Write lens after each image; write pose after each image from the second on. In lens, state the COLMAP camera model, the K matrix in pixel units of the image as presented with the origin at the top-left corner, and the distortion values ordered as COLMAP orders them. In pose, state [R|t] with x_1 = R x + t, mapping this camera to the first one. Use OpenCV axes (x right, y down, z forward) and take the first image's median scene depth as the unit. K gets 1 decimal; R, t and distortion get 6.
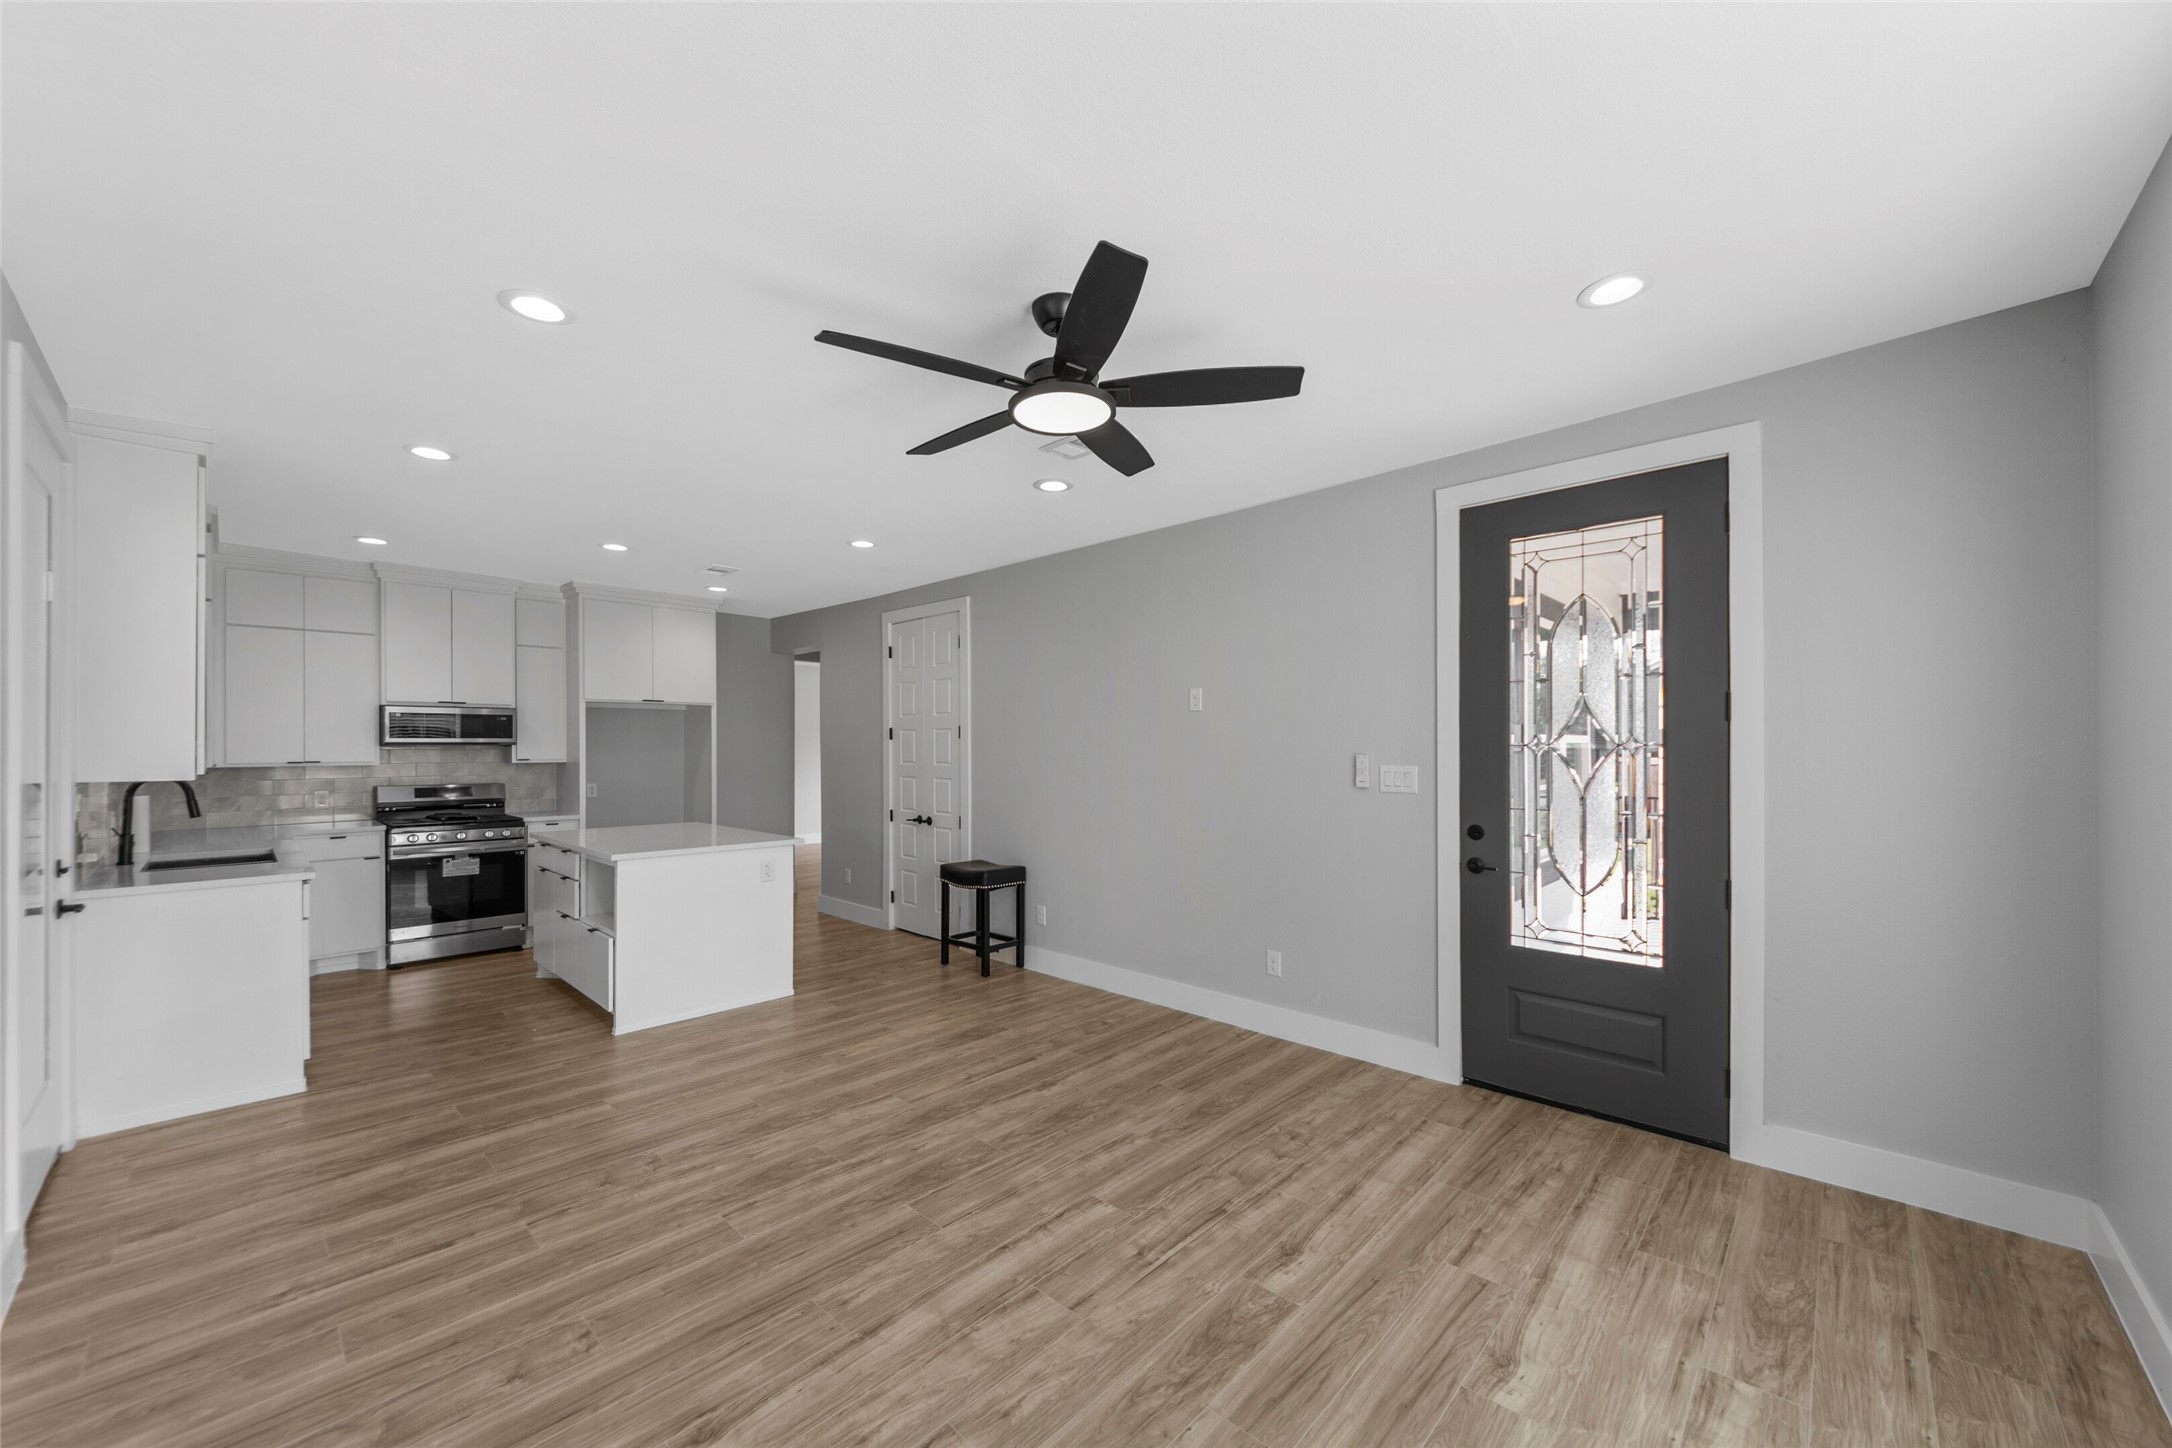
lens RADIAL K [[819.0, 0, 1078.3], [0, 819.0, 742.5], [0, 0, 1]] dist [-0.015746, 0.000961]
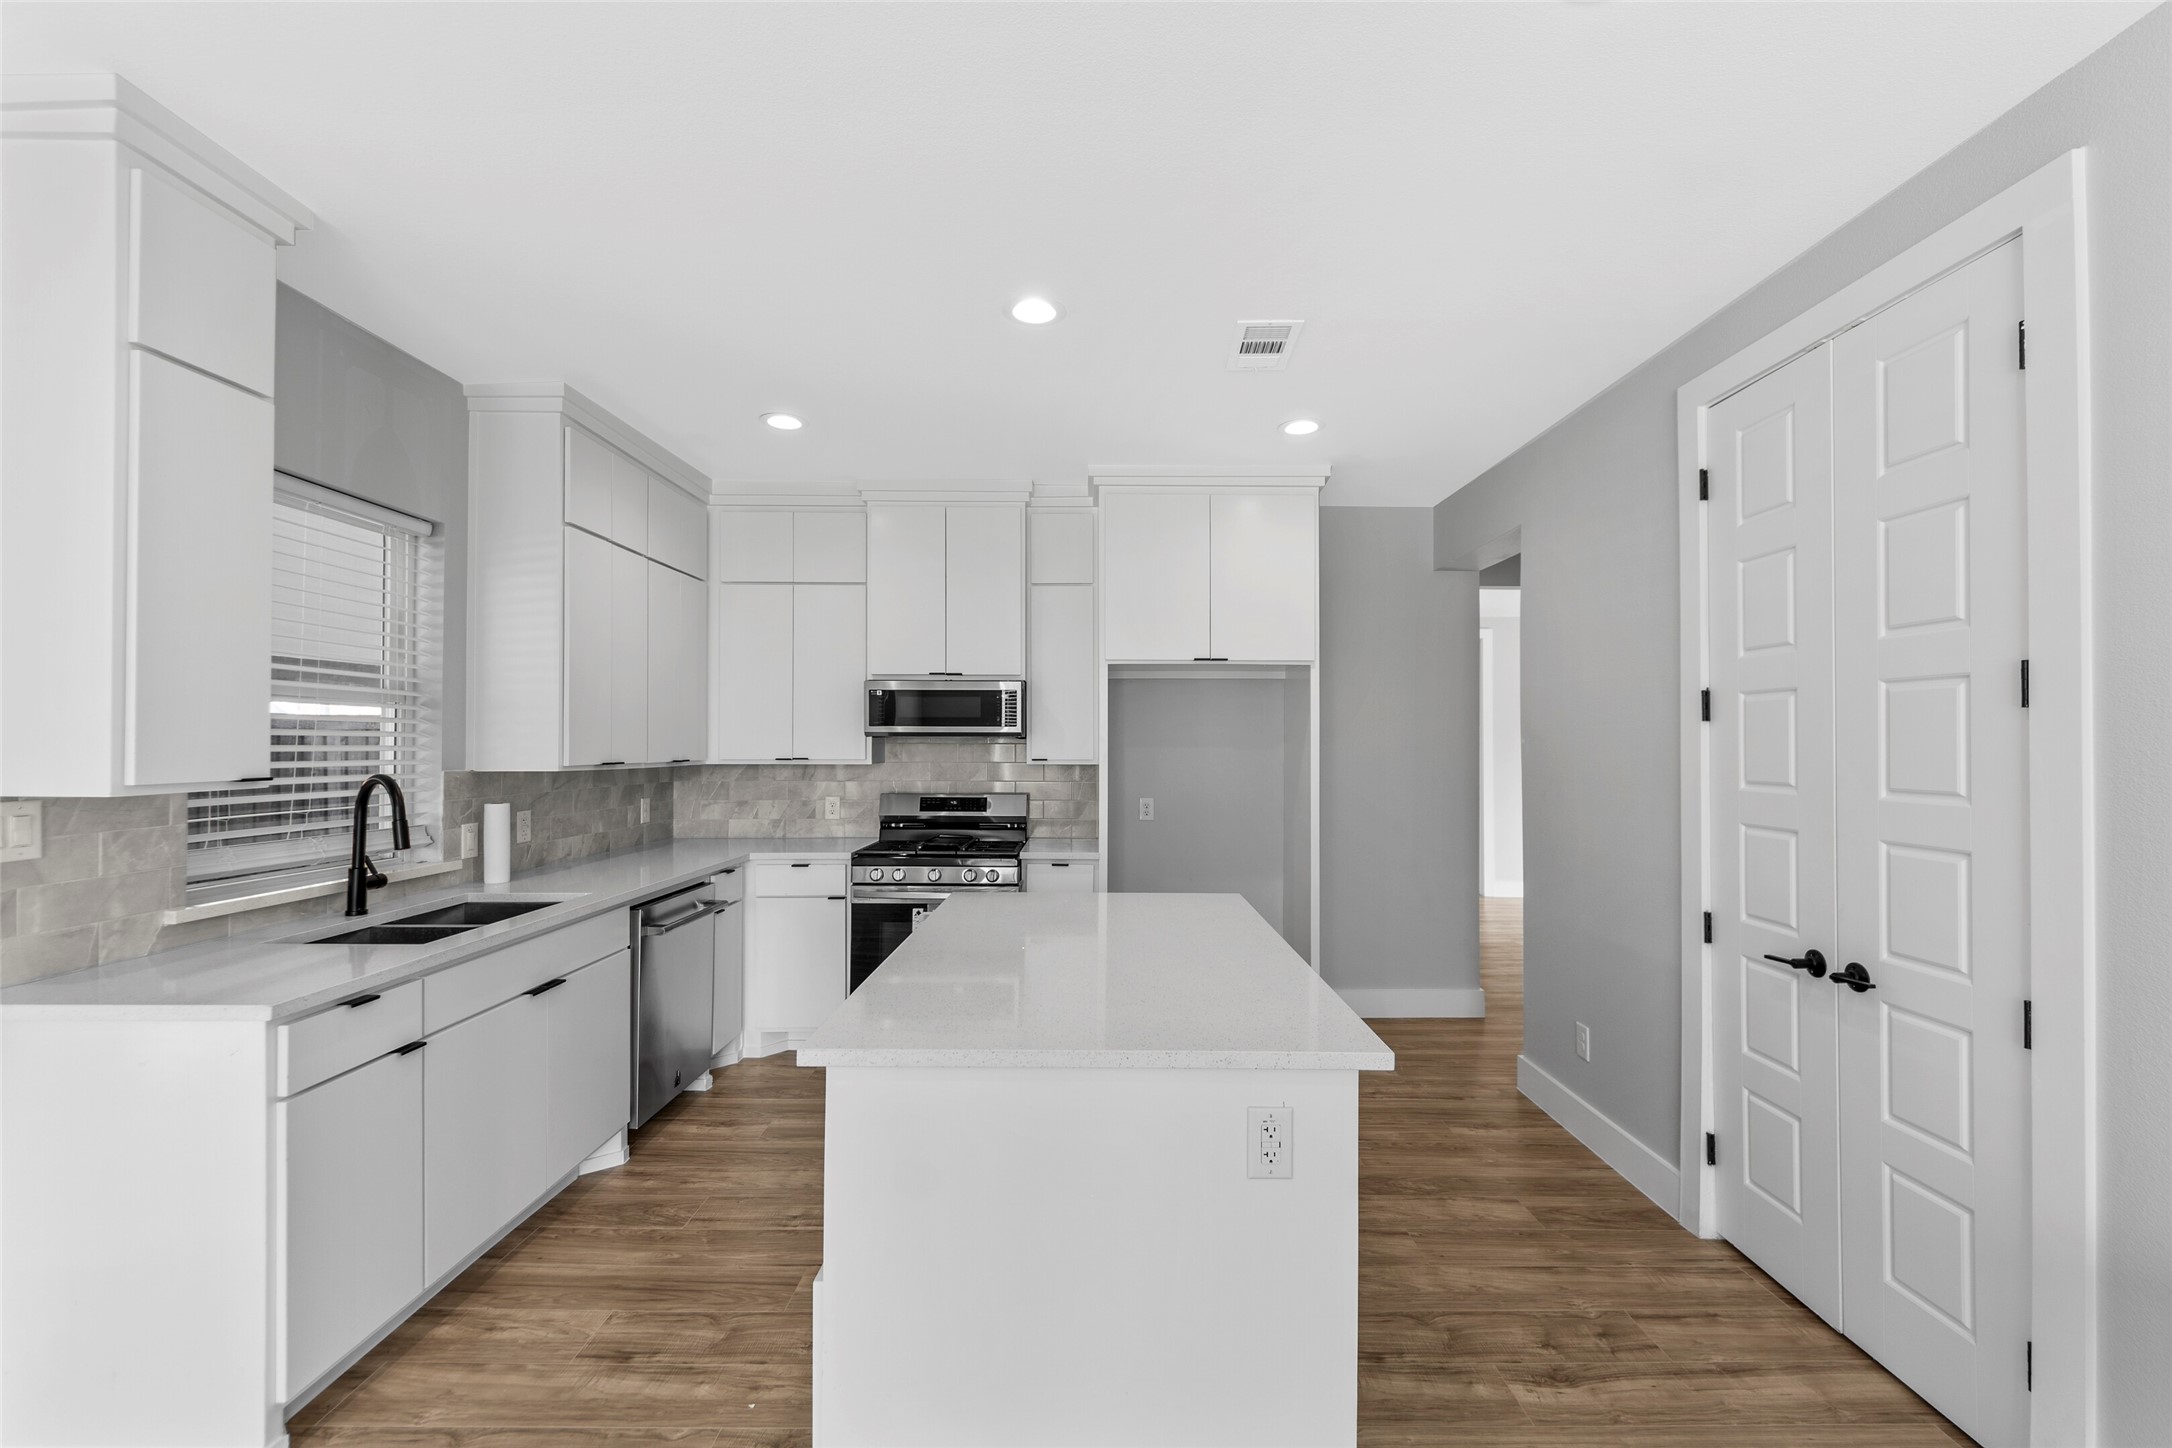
lens RADIAL K [[948.4, 0, 1081.5], [0, 948.4, 732.8], [0, 0, 1]] dist [0.000527, -0.000116]
pose [[0.712542, -0.003655, -0.701620, -0.034324], [-0.002569, 0.999966, -0.007819, 0.001485], [0.701625, 0.007374, 0.712508, 0.131918]]
